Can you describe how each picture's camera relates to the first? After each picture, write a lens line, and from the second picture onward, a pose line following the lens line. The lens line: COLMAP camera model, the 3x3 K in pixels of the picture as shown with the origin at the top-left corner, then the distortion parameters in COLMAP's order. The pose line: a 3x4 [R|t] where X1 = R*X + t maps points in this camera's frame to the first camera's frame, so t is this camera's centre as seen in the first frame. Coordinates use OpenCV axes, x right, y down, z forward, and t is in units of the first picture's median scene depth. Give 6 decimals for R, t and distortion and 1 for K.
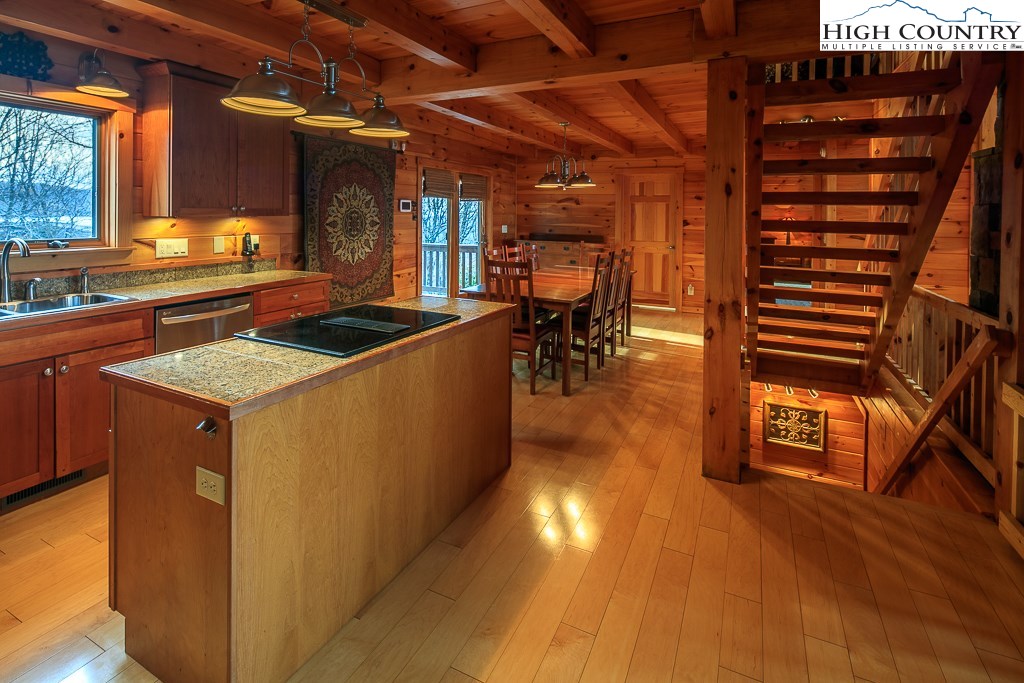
lens RADIAL K [[499.1, 0, 509.5], [0, 499.1, 218.6], [0, 0, 1]] dist [-0.000787, -0.000639]
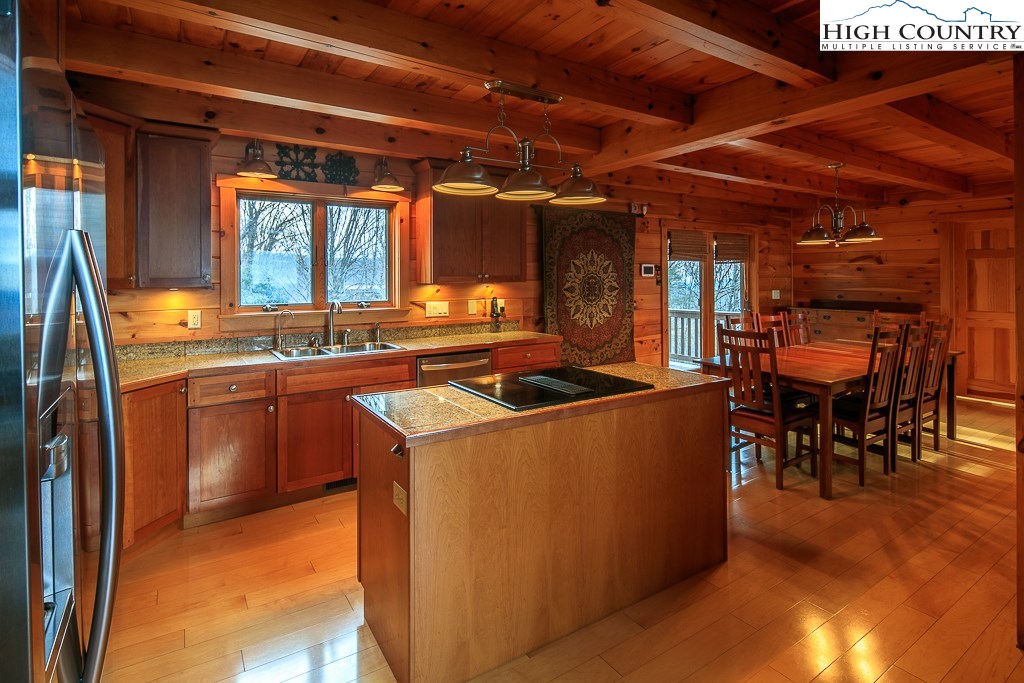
lens RADIAL K [[512.1, 0, 510.1], [0, 512.1, 276.6], [0, 0, 1]] dist [-0.001172, -0.000917]
pose [[0.857288, -0.015897, -0.514592, 0.109589], [0.008746, 0.999829, -0.016317, 0.001008], [0.514763, 0.009488, 0.857280, 0.012792]]
